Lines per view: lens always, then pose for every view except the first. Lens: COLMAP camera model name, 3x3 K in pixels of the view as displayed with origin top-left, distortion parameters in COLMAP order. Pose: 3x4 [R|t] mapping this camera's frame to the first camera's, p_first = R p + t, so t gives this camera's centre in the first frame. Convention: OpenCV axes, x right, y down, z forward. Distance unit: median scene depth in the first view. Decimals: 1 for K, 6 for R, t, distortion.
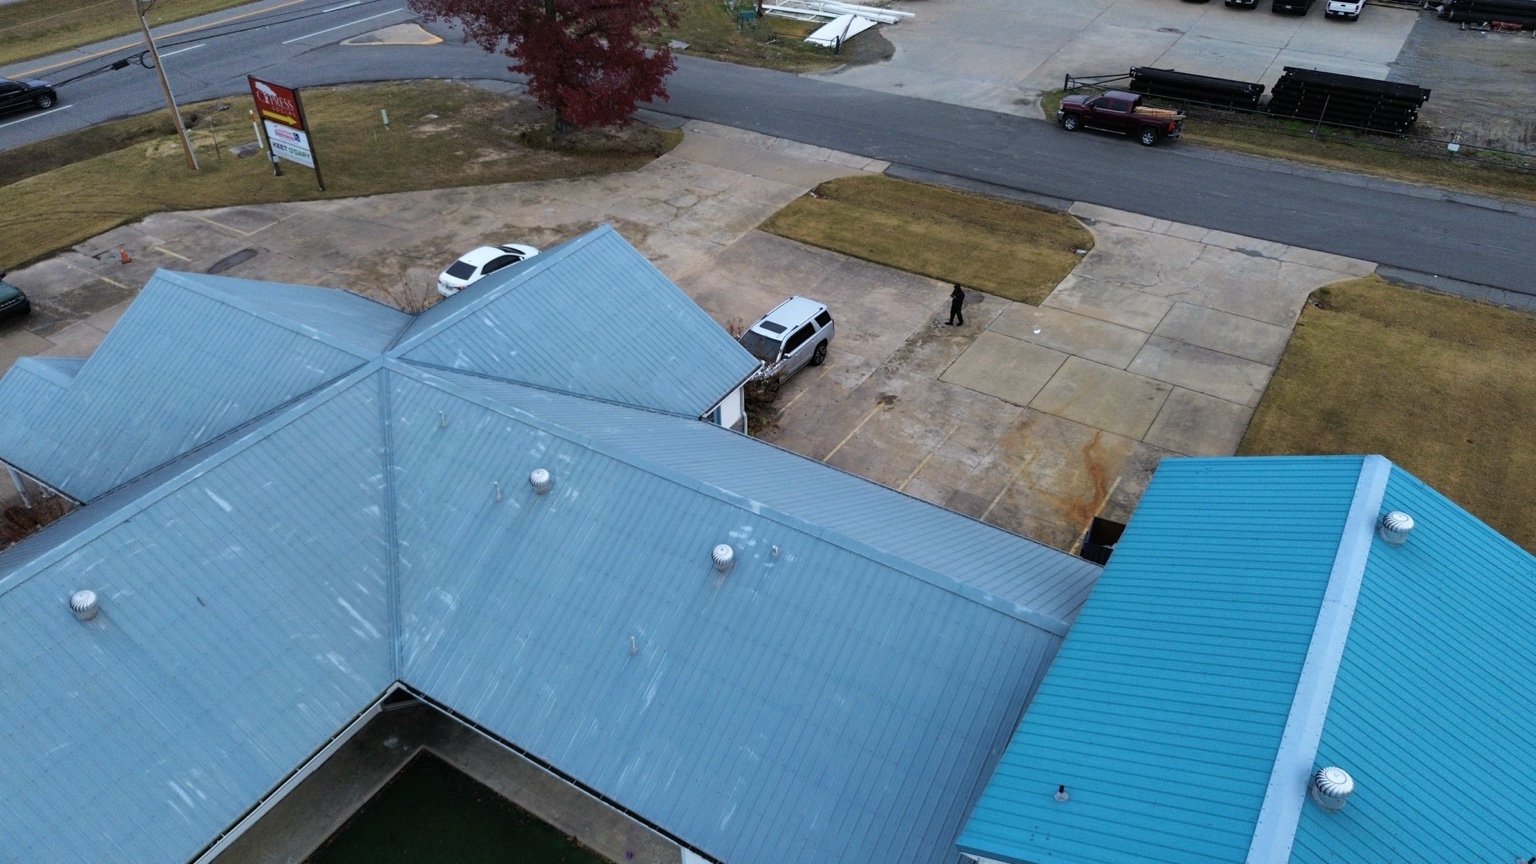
lens RADIAL K [[1101.2, 0, 768.0], [0, 1101.2, 432.0], [0, 0, 1]] dist [0.047837, -0.037181]
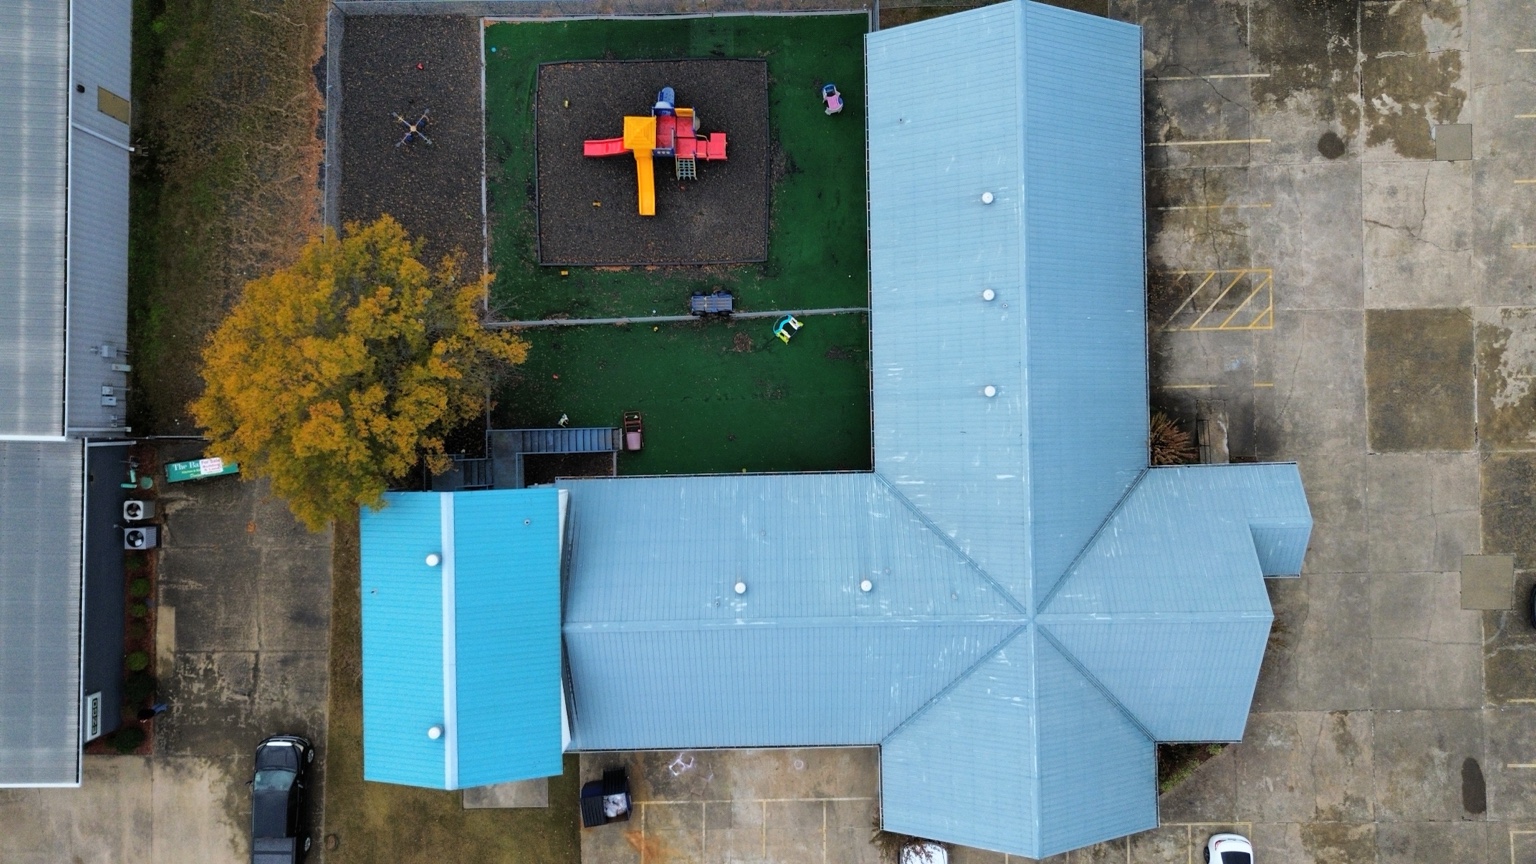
lens RADIAL K [[1101.2, 0, 768.0], [0, 1101.2, 432.0], [0, 0, 1]] dist [0.047837, -0.037181]
pose [[-0.841352, 0.540358, 0.011791, -0.232206], [-0.302572, -0.488964, 0.818147, -1.237743], [0.447858, 0.684782, 0.574888, -0.240130]]
